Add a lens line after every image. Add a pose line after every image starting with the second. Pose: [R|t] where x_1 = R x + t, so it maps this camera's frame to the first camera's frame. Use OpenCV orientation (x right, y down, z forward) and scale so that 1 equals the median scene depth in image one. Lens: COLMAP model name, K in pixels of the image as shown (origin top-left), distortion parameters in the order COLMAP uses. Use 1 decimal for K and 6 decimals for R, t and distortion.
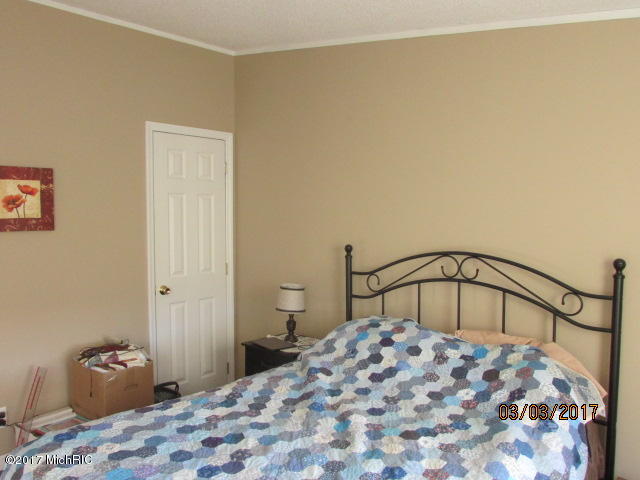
lens RADIAL K [[511.1, 0, 320.0], [0, 511.1, 240.0], [0, 0, 1]] dist [-0.011398, 0.002021]
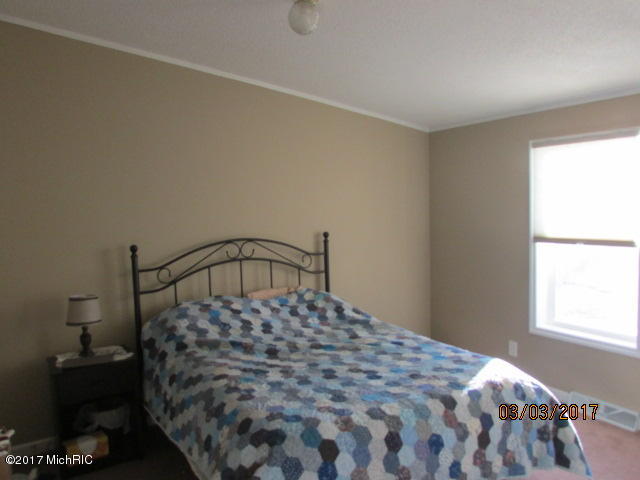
lens RADIAL K [[511.1, 0, 320.0], [0, 511.1, 240.0], [0, 0, 1]] dist [-0.011398, 0.002021]
pose [[0.280219, -0.076219, 0.956906, -1.004513], [0.083832, 0.994977, 0.054702, -0.031165], [-0.956269, 0.064890, 0.285201, 0.408136]]
